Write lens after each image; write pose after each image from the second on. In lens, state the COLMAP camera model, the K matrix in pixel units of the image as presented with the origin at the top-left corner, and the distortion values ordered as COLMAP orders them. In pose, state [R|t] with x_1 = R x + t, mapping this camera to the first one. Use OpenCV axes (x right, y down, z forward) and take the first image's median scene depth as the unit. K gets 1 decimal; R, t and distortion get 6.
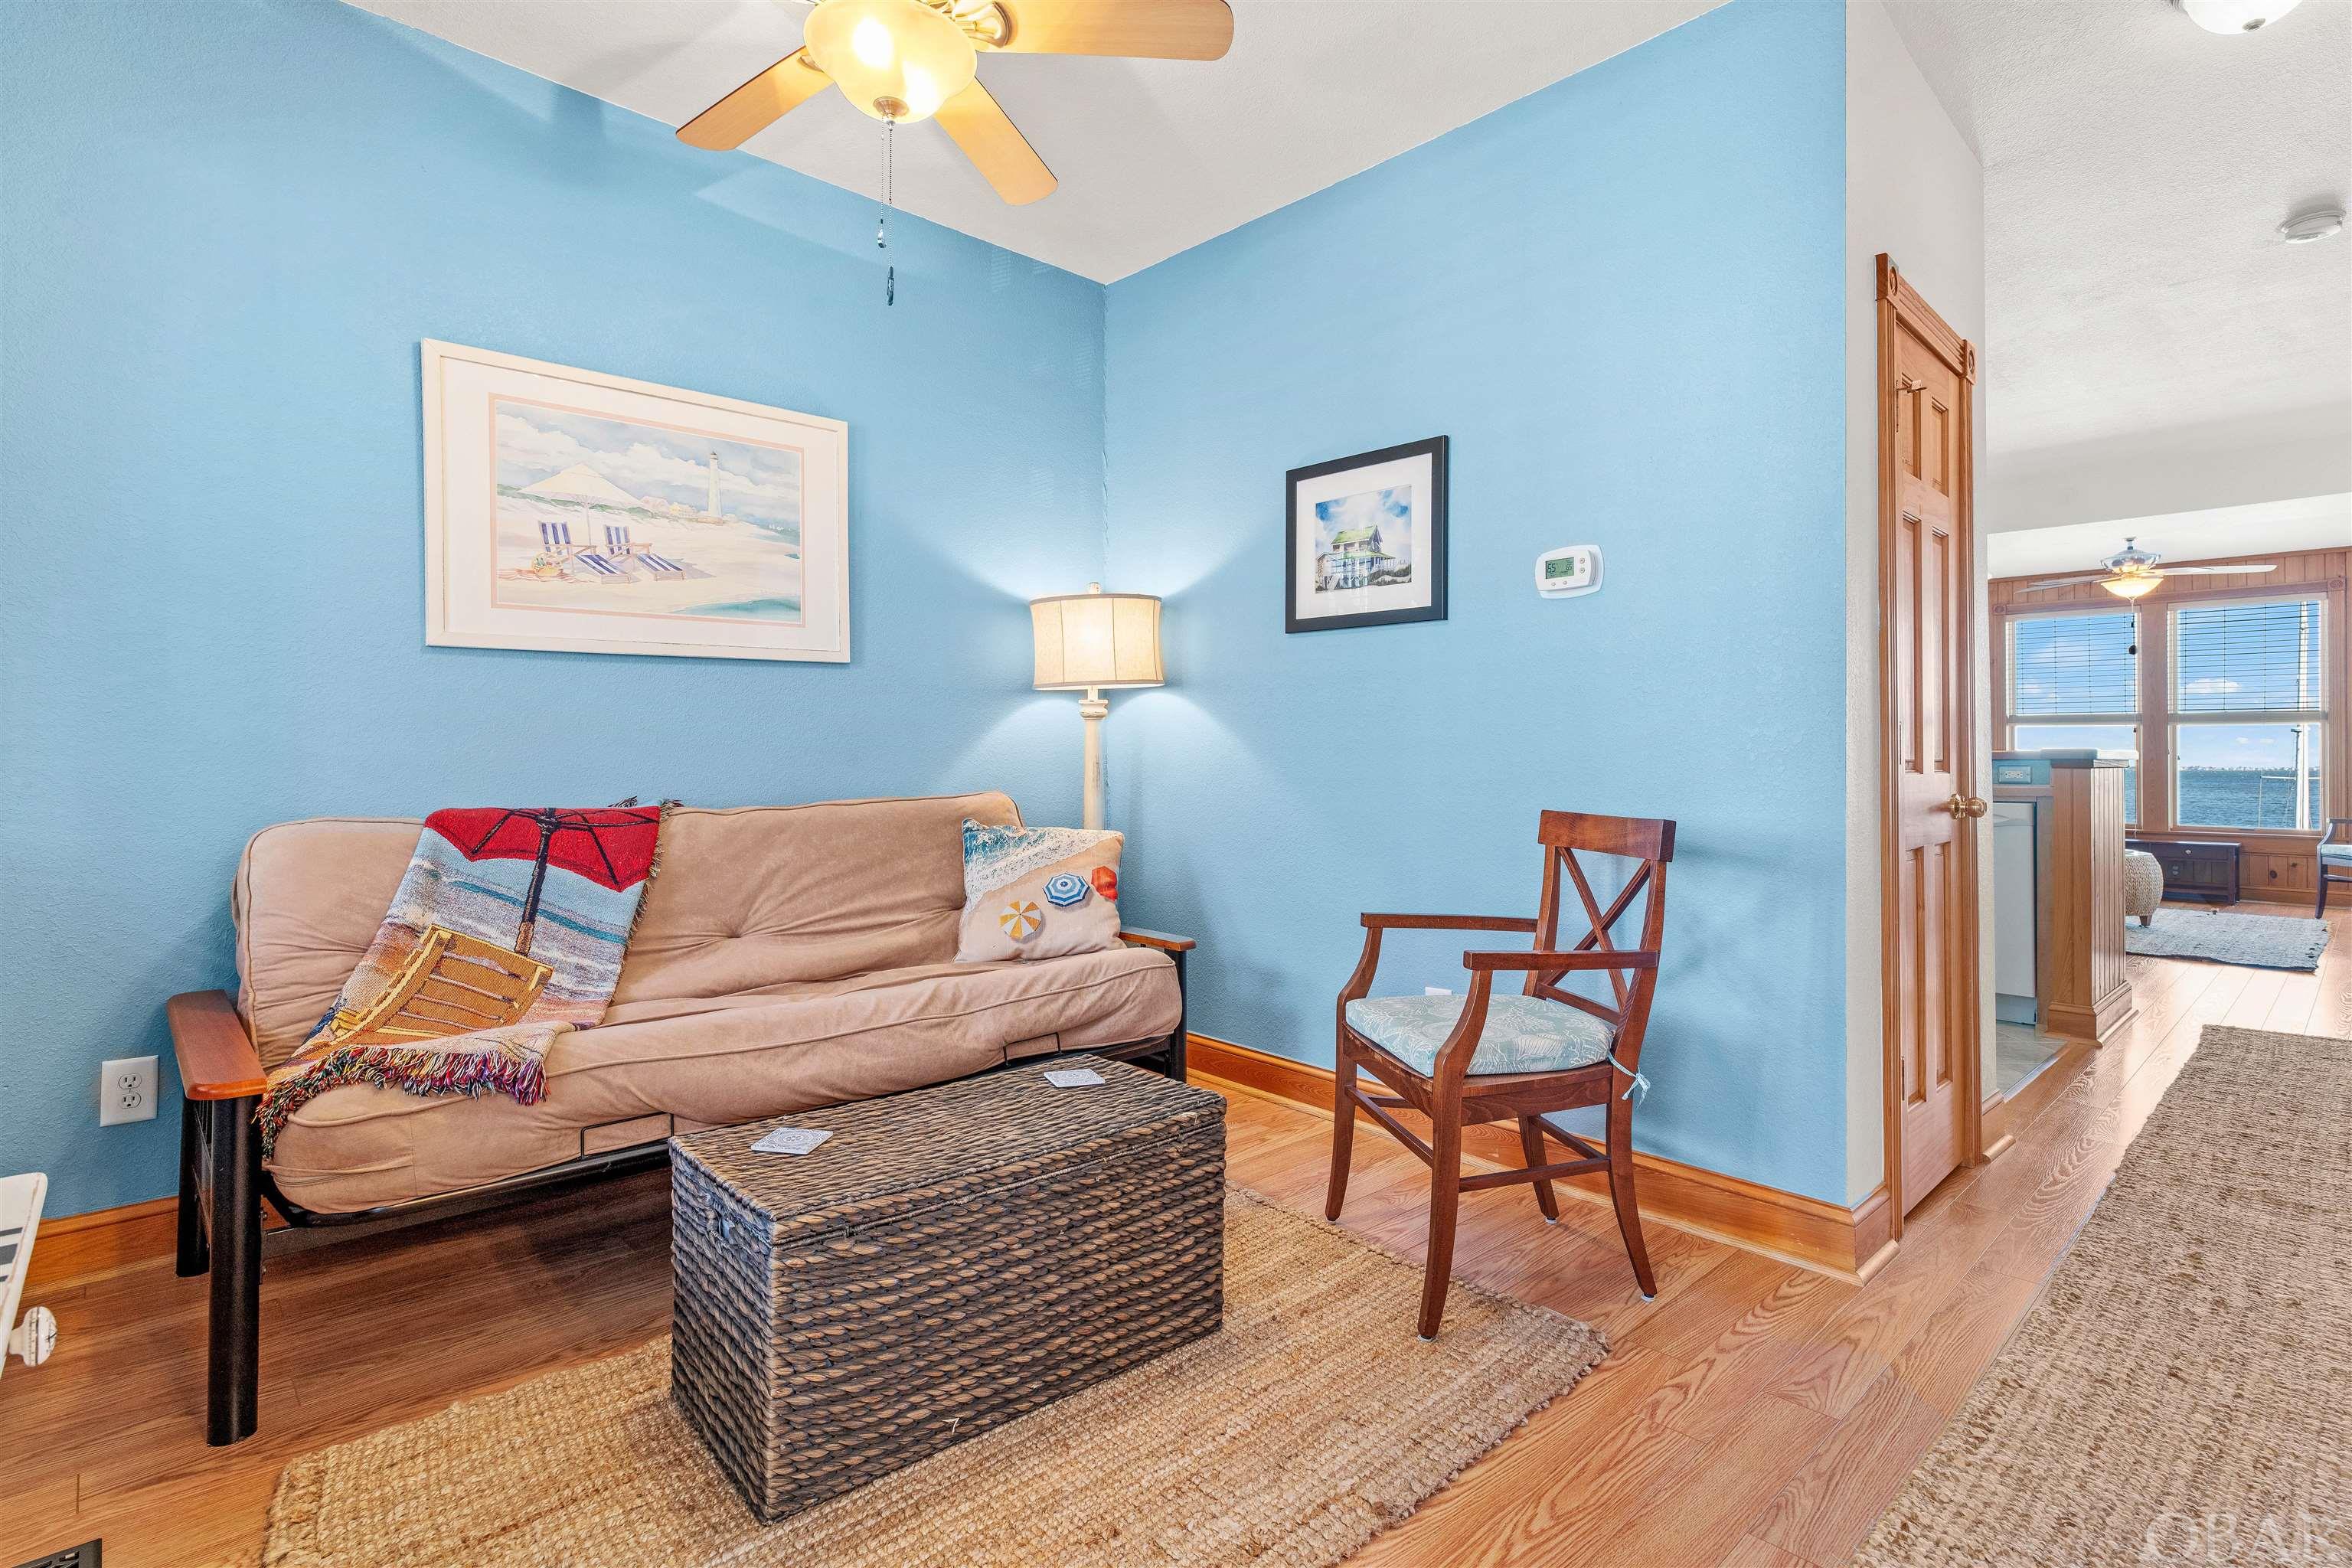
lens RADIAL K [[1182.7, 0, 1165.6], [0, 1182.7, 747.2], [0, 0, 1]] dist [0.019651, 0.000086]
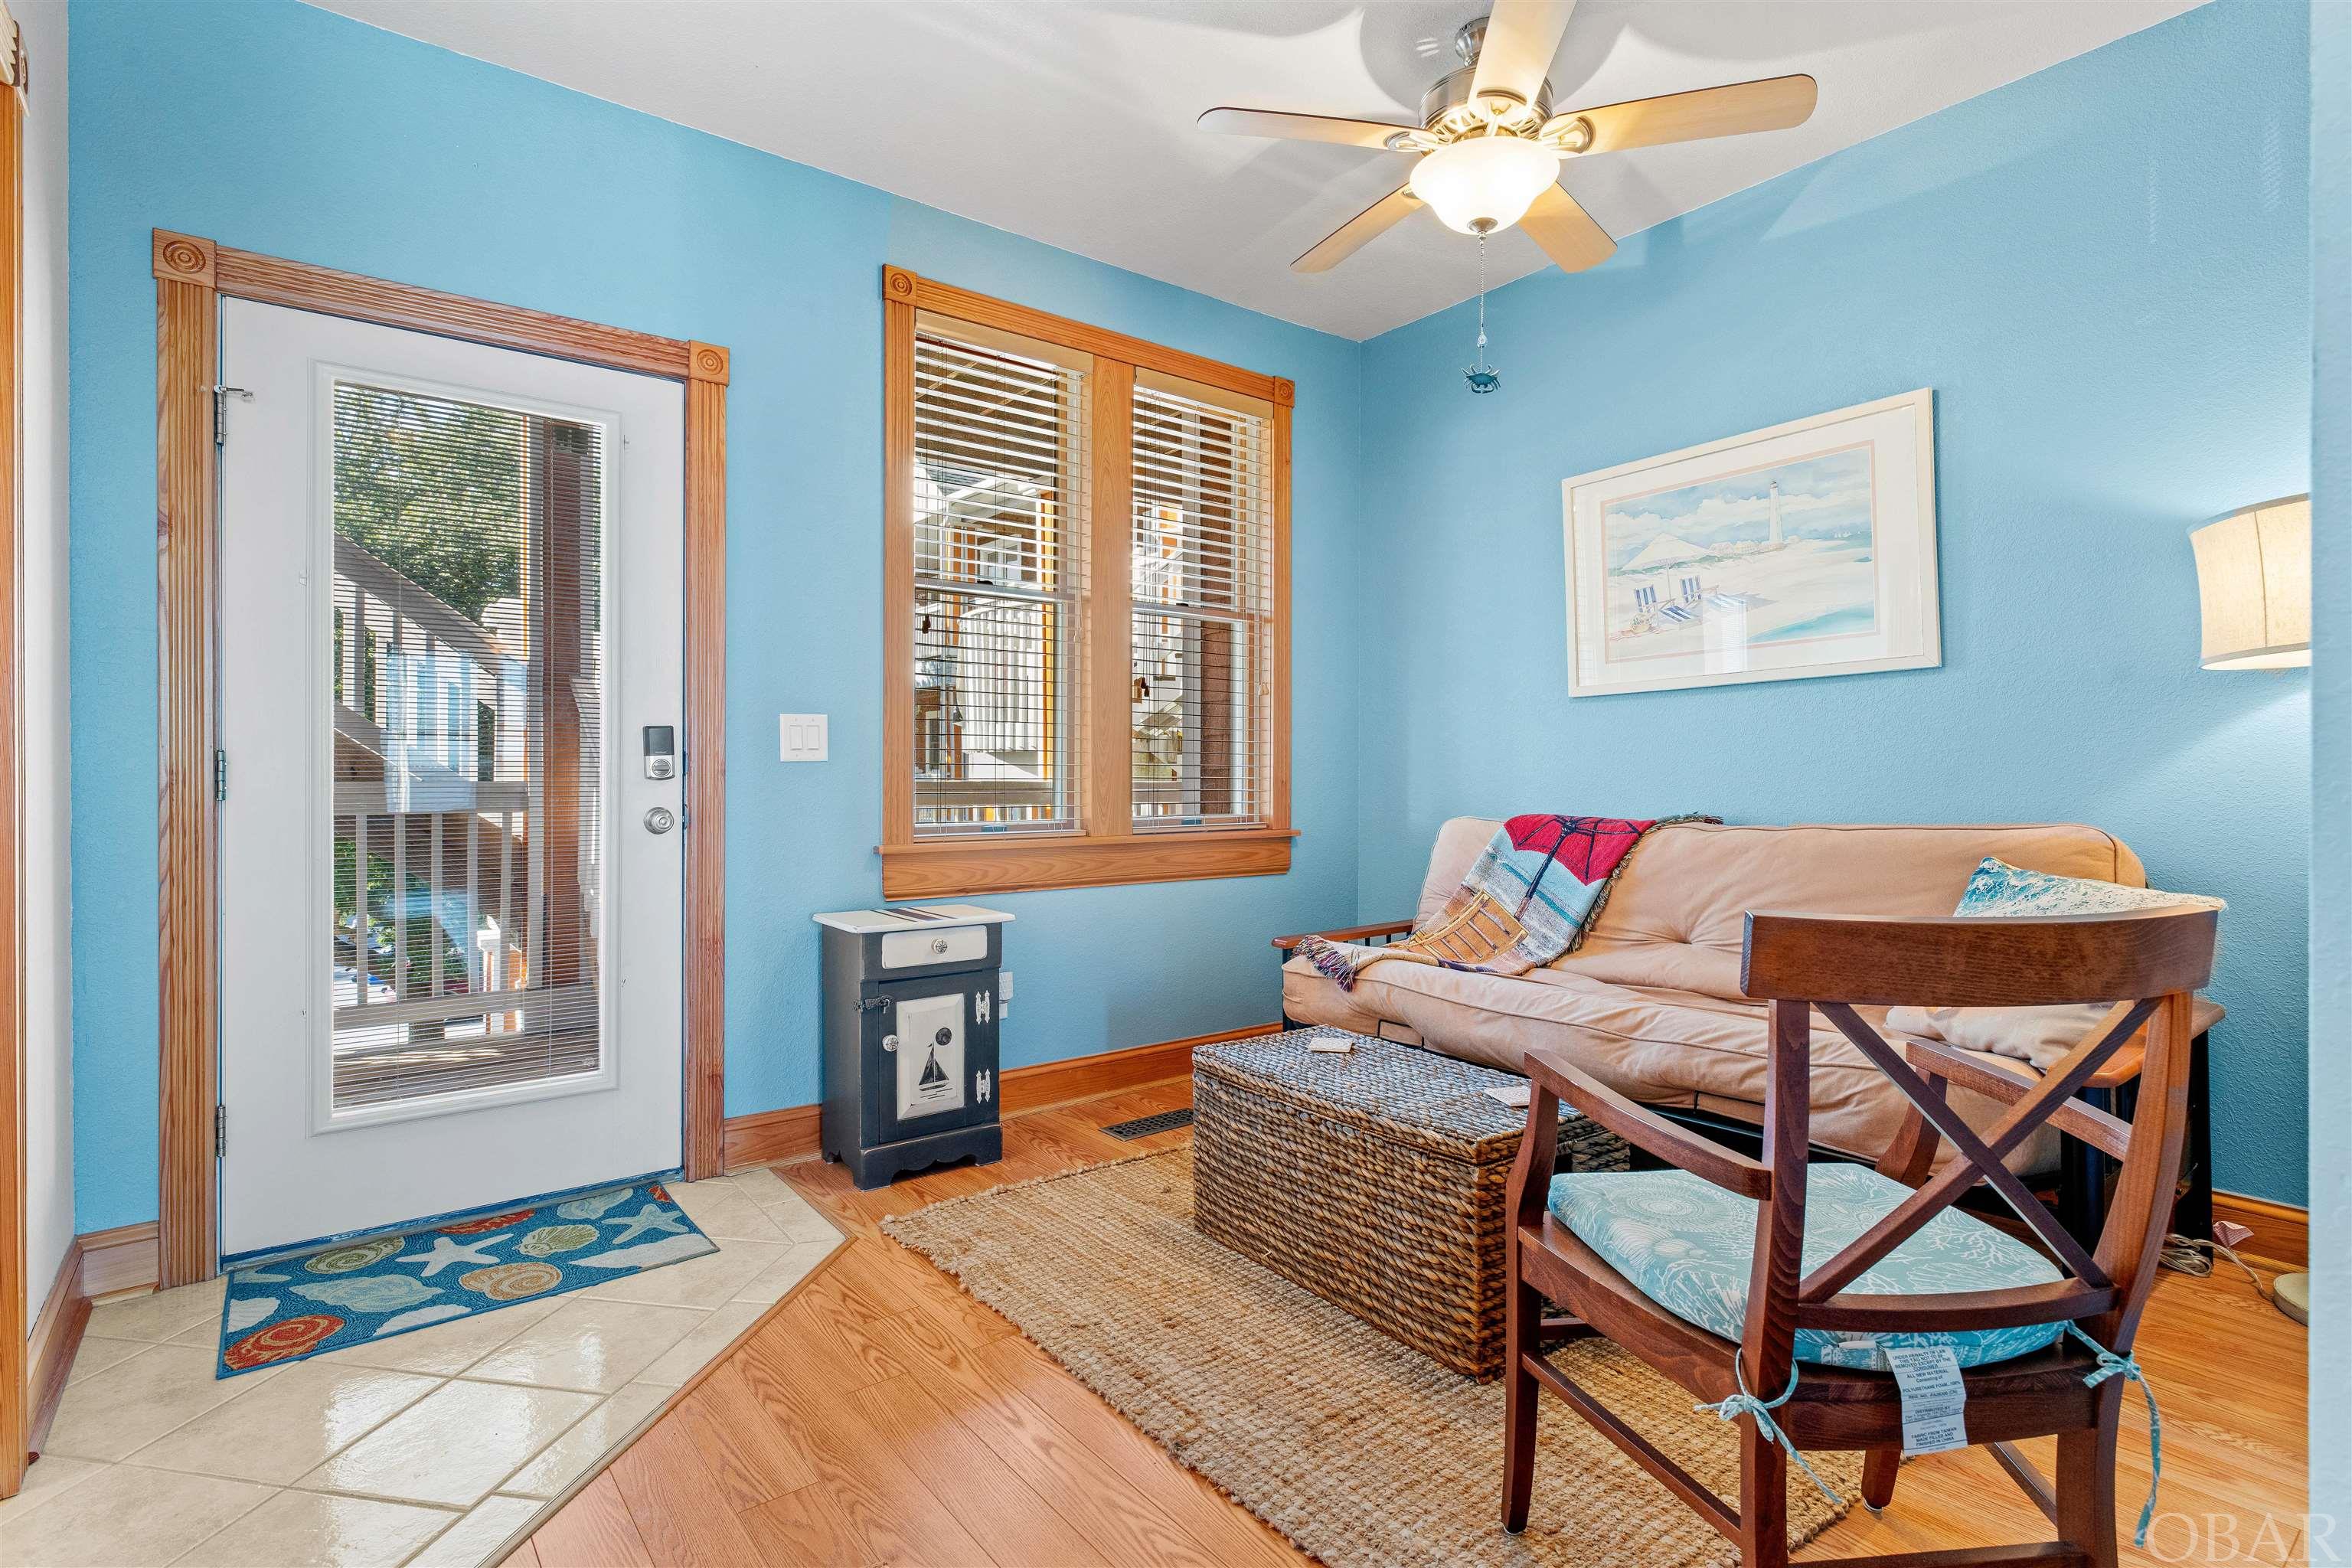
lens RADIAL K [[1149.2, 0, 1173.6], [0, 1149.2, 779.5], [0, 0, 1]] dist [-0.001973, -0.000209]
pose [[-0.099402, 0.001294, -0.995047, 0.719669], [0.009467, 0.999955, 0.000355, 0.005200], [0.995002, -0.009385, -0.099409, 0.629498]]
